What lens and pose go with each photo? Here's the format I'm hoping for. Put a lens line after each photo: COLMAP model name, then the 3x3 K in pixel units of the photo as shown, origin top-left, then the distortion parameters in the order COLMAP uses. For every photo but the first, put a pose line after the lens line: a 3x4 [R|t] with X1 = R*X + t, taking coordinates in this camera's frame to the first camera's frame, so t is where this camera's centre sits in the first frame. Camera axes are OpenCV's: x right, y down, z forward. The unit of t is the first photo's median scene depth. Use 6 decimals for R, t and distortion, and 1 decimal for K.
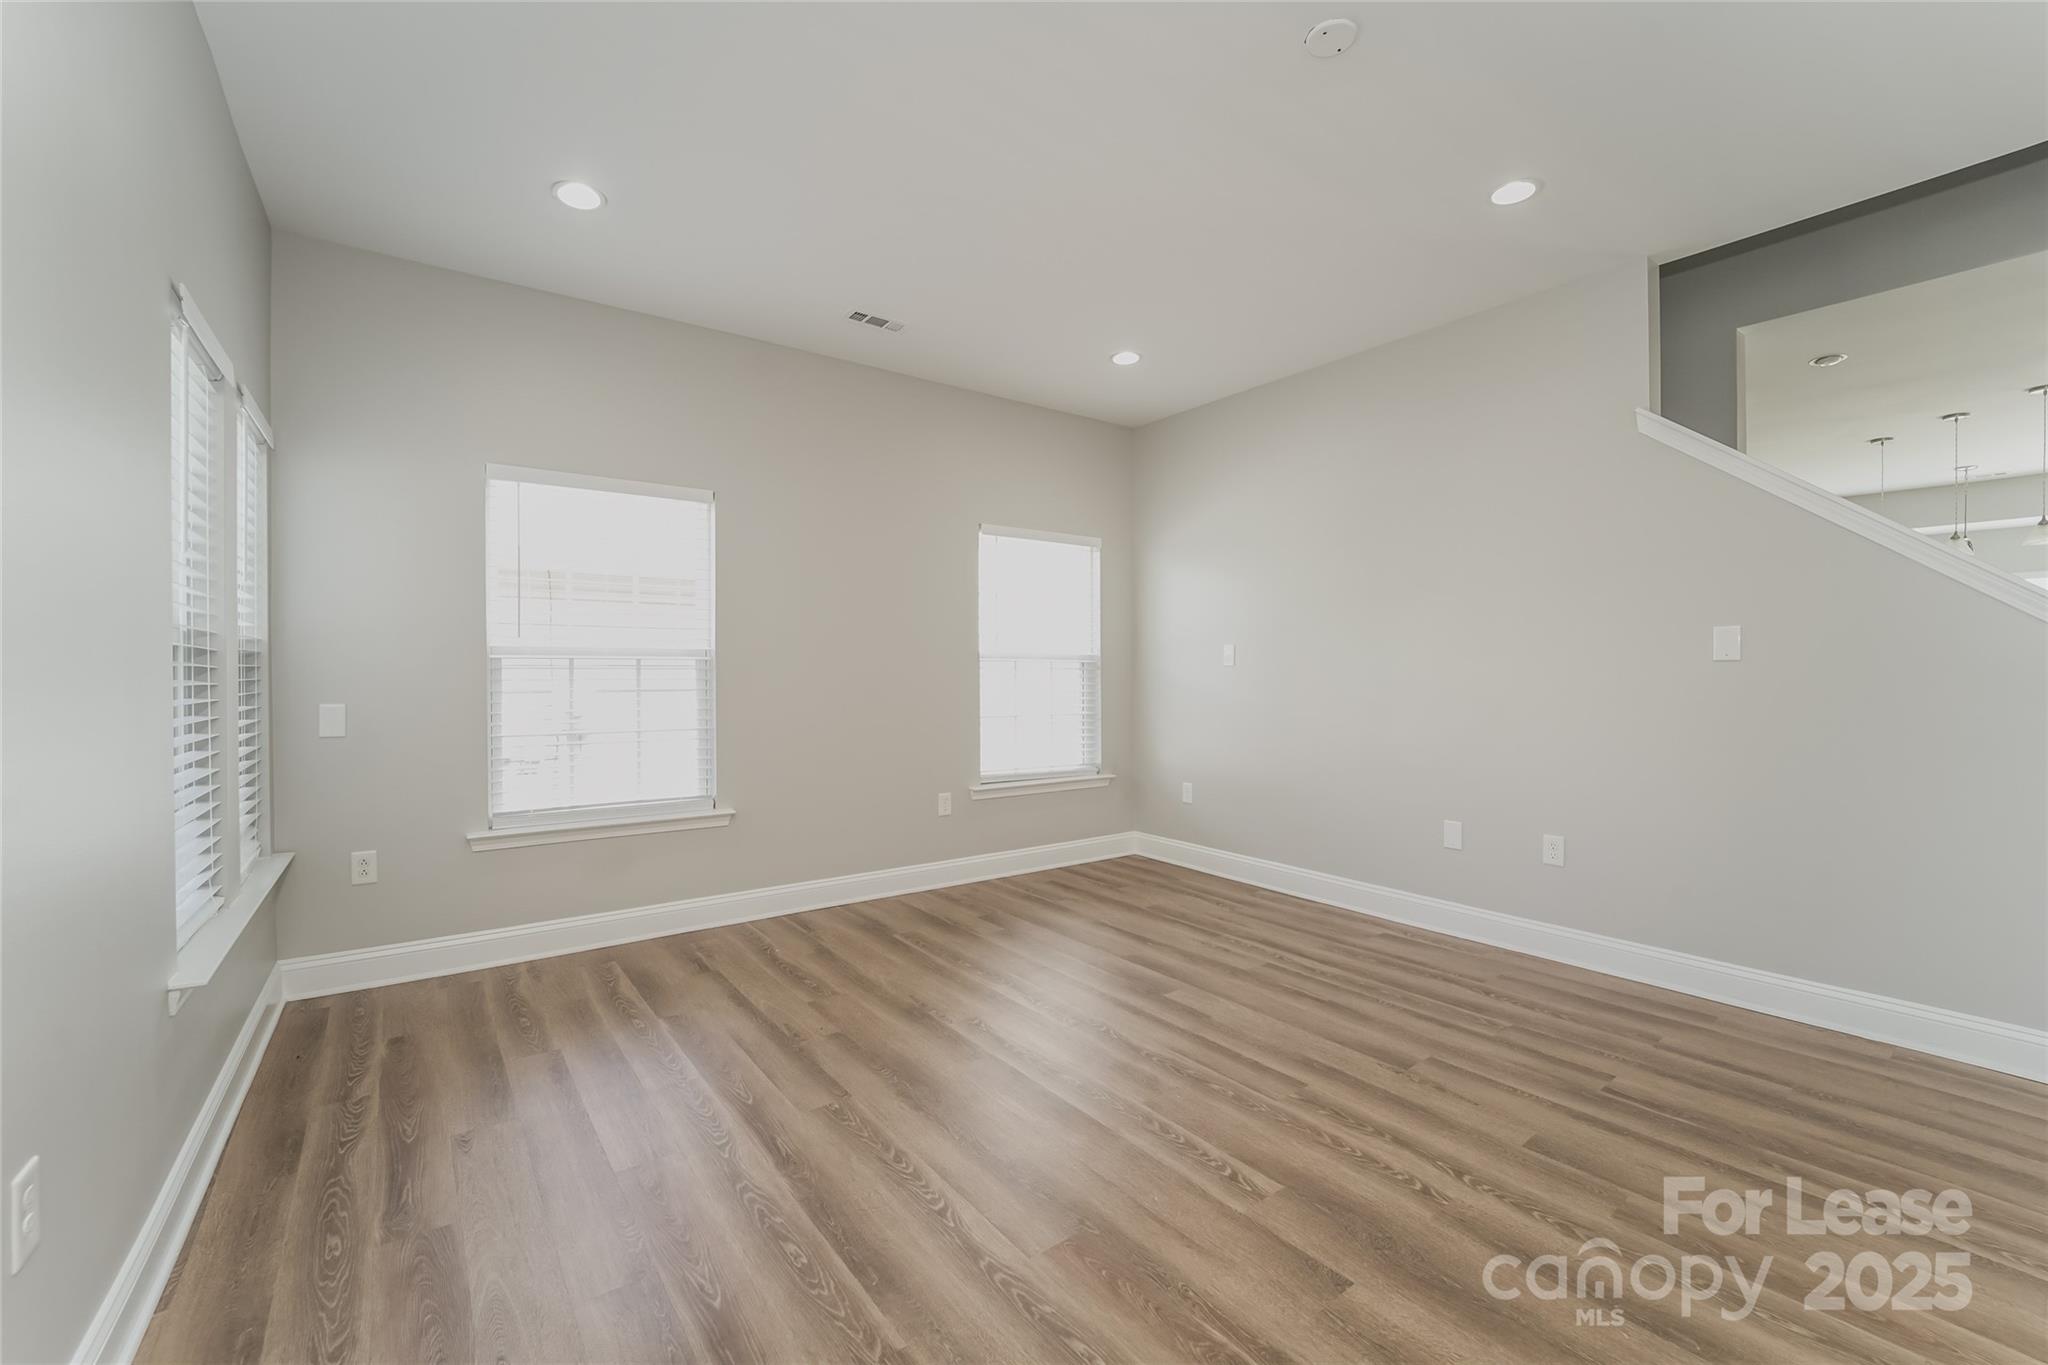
lens RADIAL K [[841.5, 0, 1026.2], [0, 841.5, 672.9], [0, 0, 1]] dist [-0.002678, 0.000041]
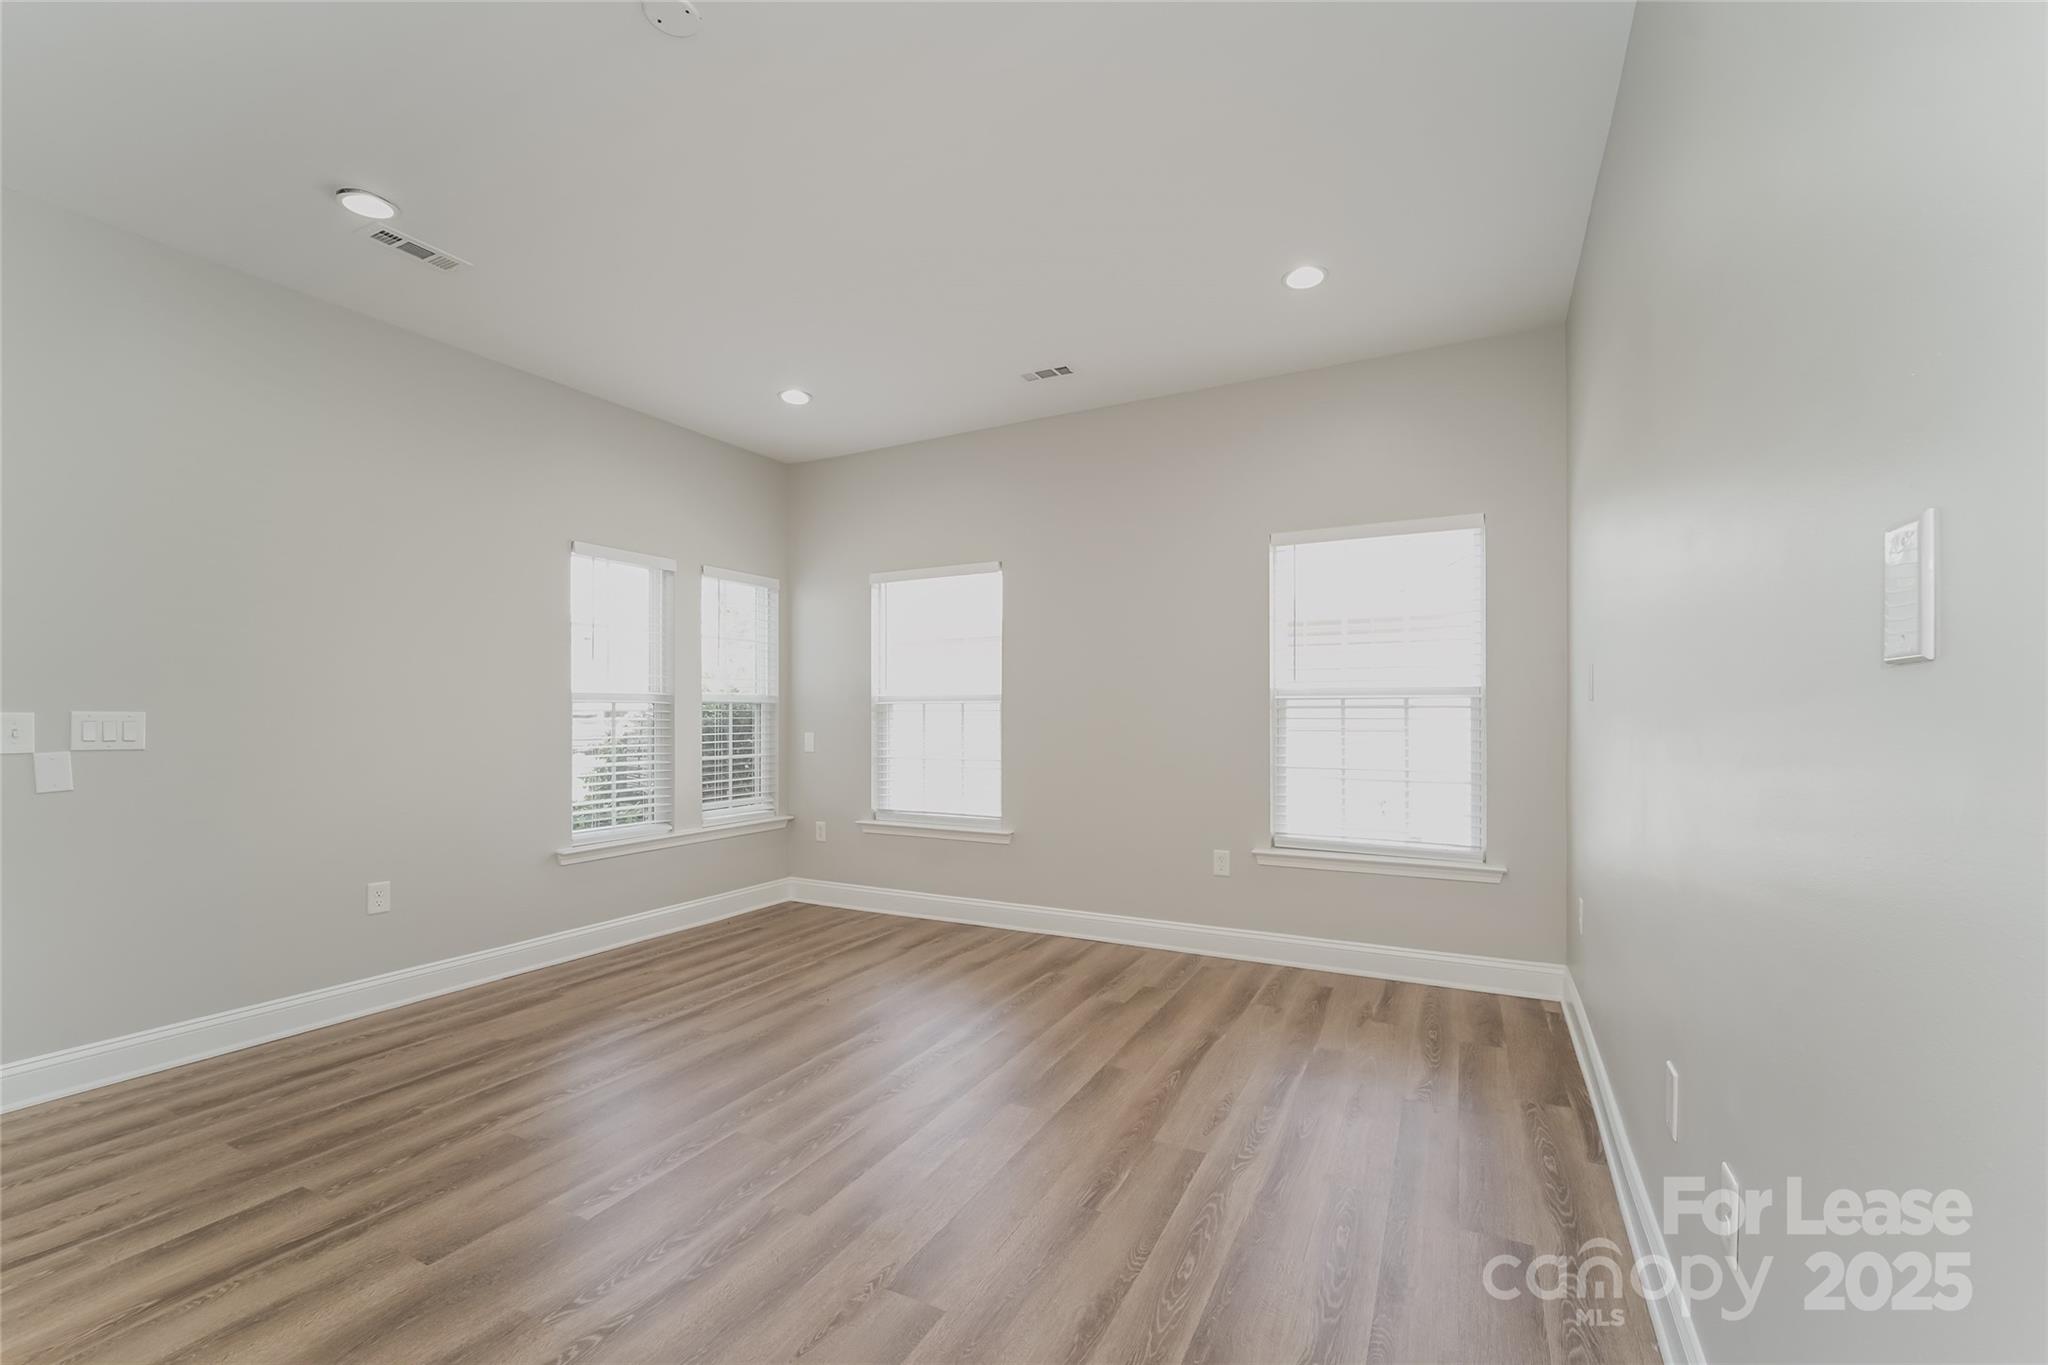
lens RADIAL K [[841.5, 0, 1017.7], [0, 841.5, 700.7], [0, 0, 1]] dist [-0.002678, 0.000041]
pose [[0.432218, -0.016220, -0.901623, 0.721852], [0.005120, 0.999866, -0.015532, -0.000405], [0.901755, 0.002097, 0.432243, 0.509361]]
